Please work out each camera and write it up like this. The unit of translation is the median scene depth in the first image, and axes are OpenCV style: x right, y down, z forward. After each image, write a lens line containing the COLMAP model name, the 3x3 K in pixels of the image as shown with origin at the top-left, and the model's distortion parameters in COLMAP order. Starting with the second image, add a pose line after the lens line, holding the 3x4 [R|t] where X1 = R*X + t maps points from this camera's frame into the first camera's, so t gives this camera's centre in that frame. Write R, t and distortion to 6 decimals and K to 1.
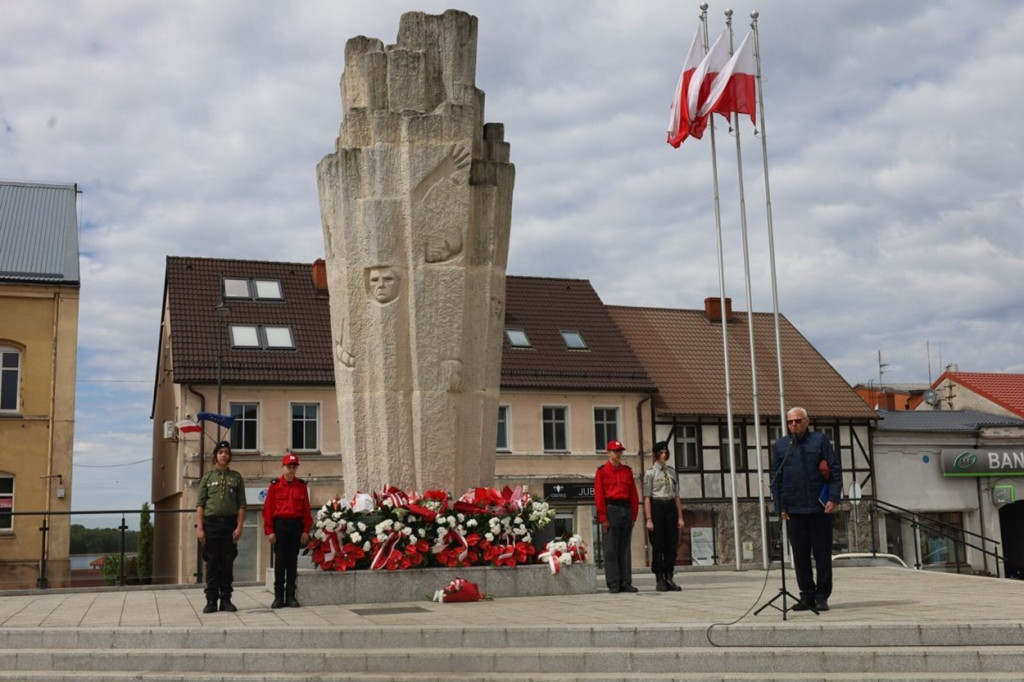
lens RADIAL K [[1150.7, 0, 512.0], [0, 1150.7, 341.0], [0, 0, 1]] dist [0.005333, 0.006302]
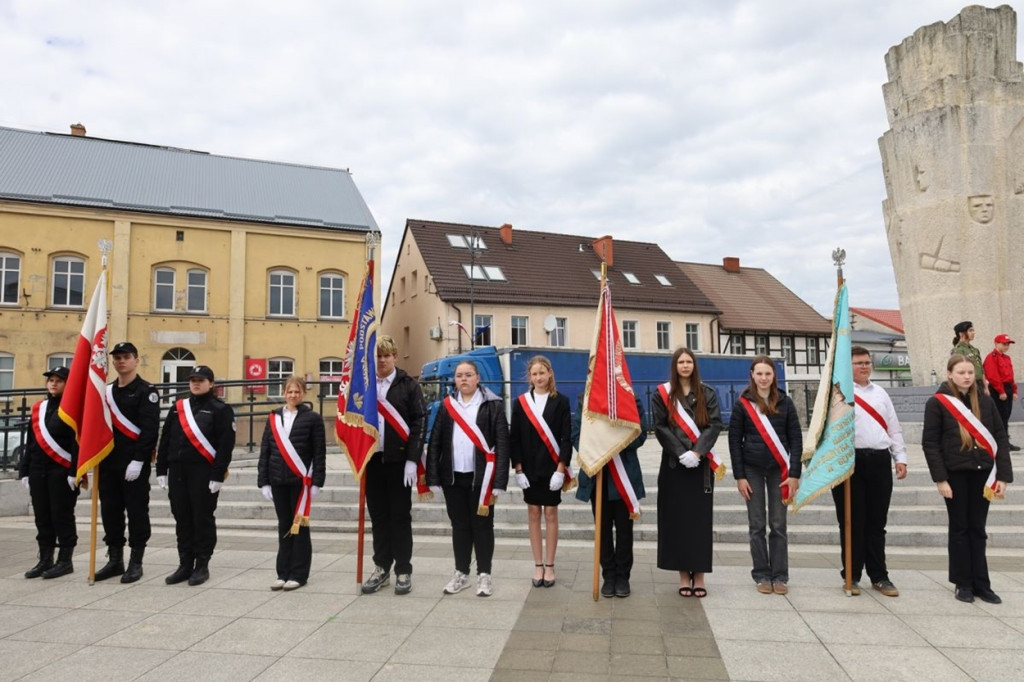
lens RADIAL K [[683.0, 0, 512.0], [0, 683.0, 341.0], [0, 0, 1]] dist [-0.001414, -0.000197]
pose [[0.996403, 0.015714, 0.083270, -0.243188], [-0.021771, 0.997142, 0.072343, 0.019380], [-0.081895, -0.073895, 0.993898, 0.084909]]
